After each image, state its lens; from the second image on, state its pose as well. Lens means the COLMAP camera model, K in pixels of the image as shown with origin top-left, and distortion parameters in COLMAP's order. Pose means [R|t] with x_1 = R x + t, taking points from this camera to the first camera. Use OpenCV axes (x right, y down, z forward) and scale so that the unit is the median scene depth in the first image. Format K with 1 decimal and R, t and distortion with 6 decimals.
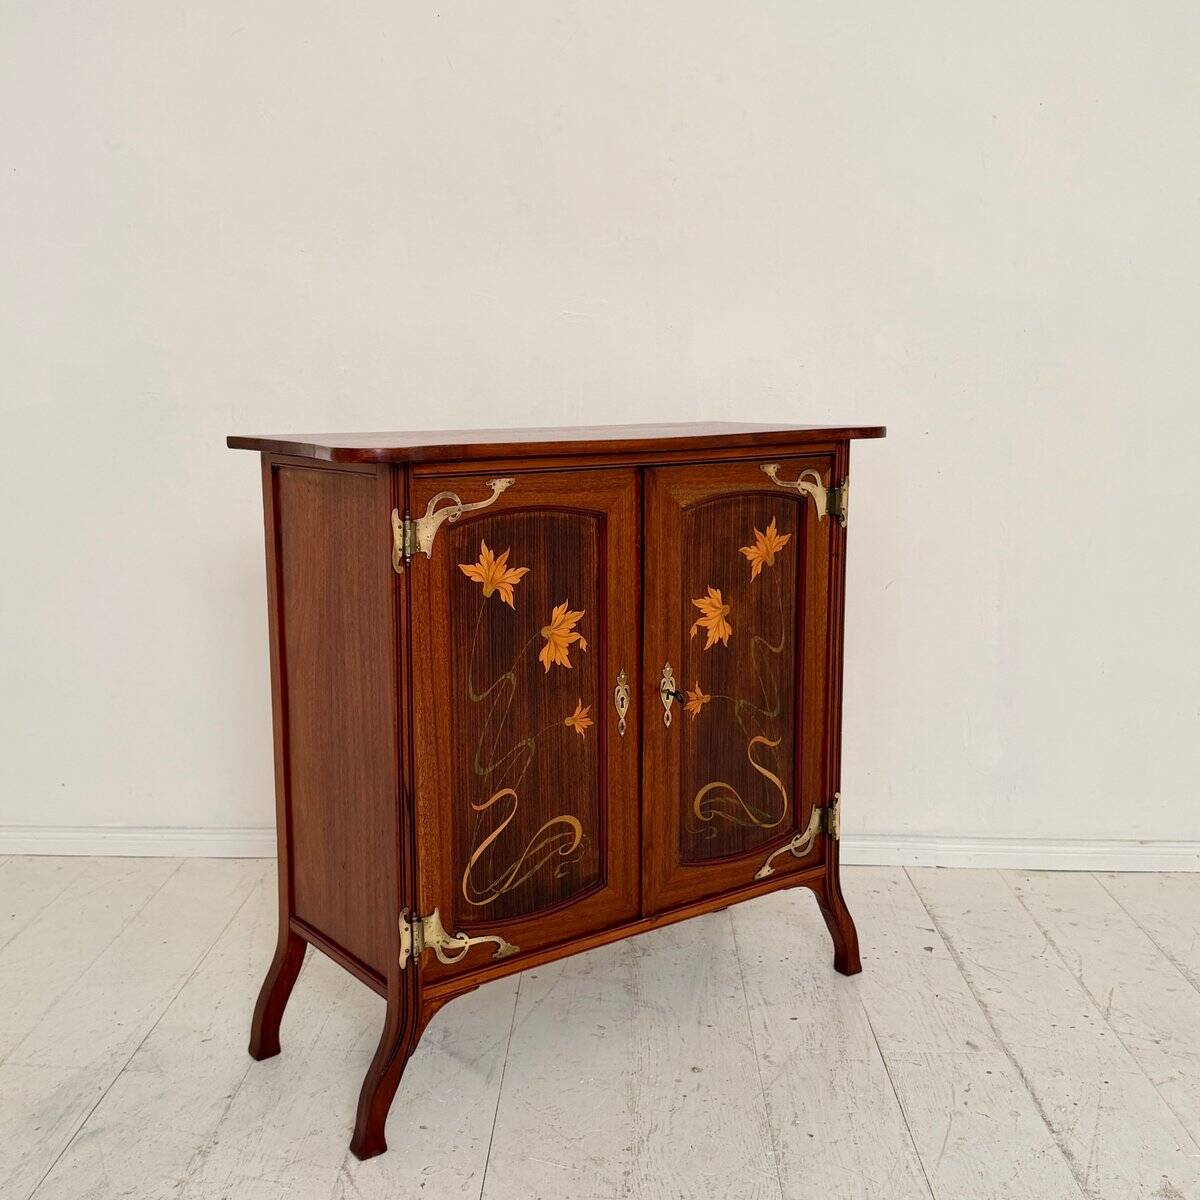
lens RADIAL K [[1372.6, 0, 580.3], [0, 1372.6, 582.2], [0, 0, 1]] dist [0.040798, 0.000000]
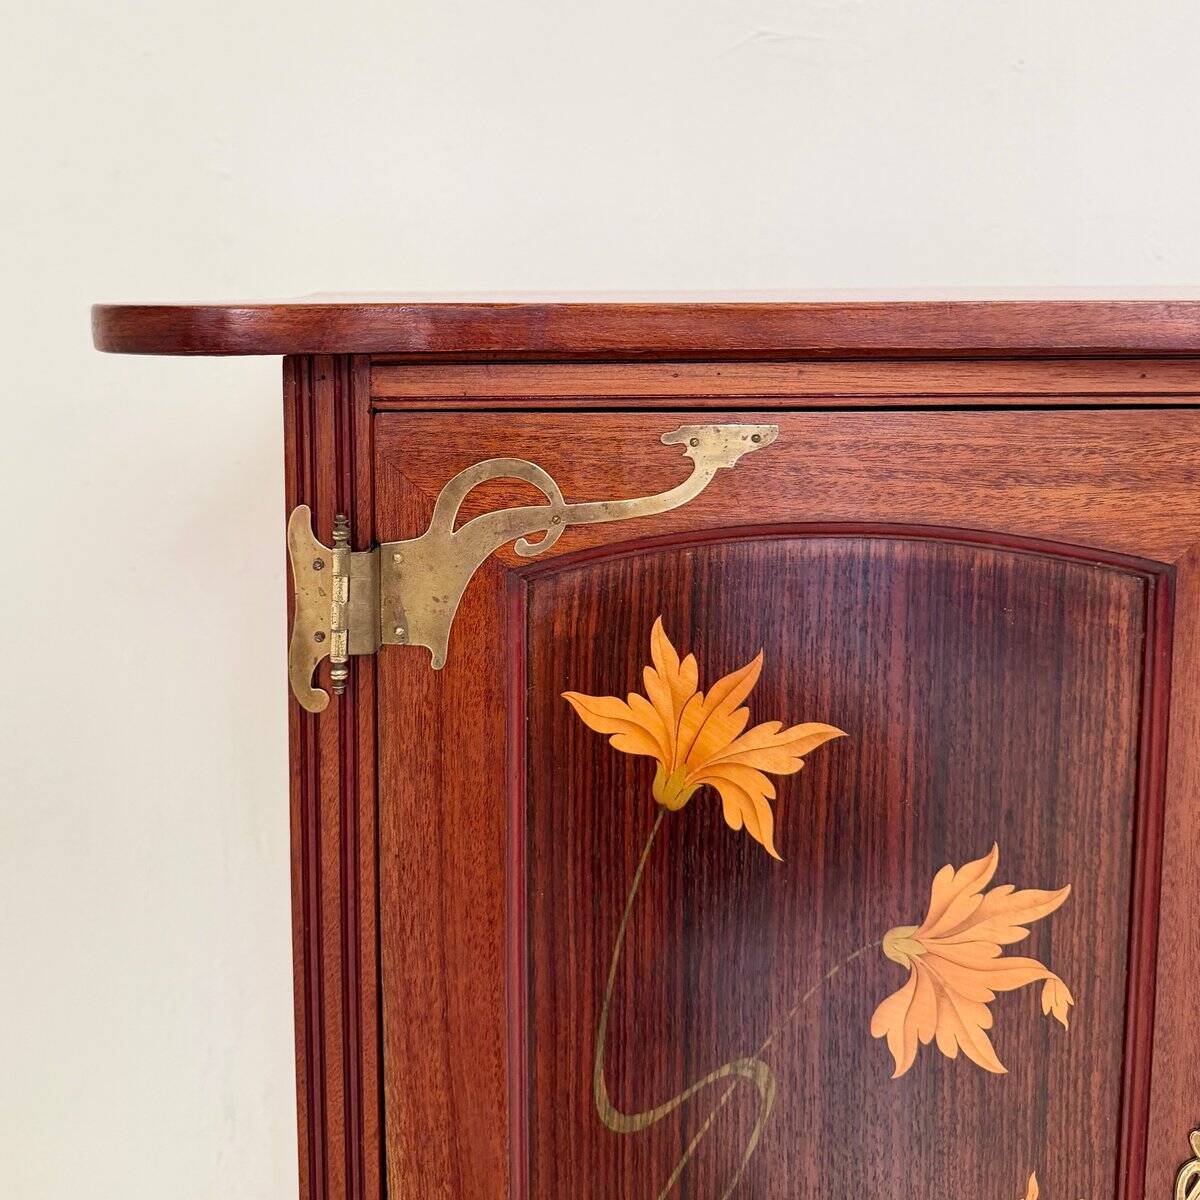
lens RADIAL K [[1372.6, 0, 559.2], [0, 1372.6, 513.8], [0, 0, 1]] dist [0.040798, 0.000000]
pose [[0.797352, 0.067578, -0.599720, 0.089629], [-0.086344, 0.996262, -0.002536, -0.050040], [0.597307, 0.053805, 0.800206, 0.713096]]
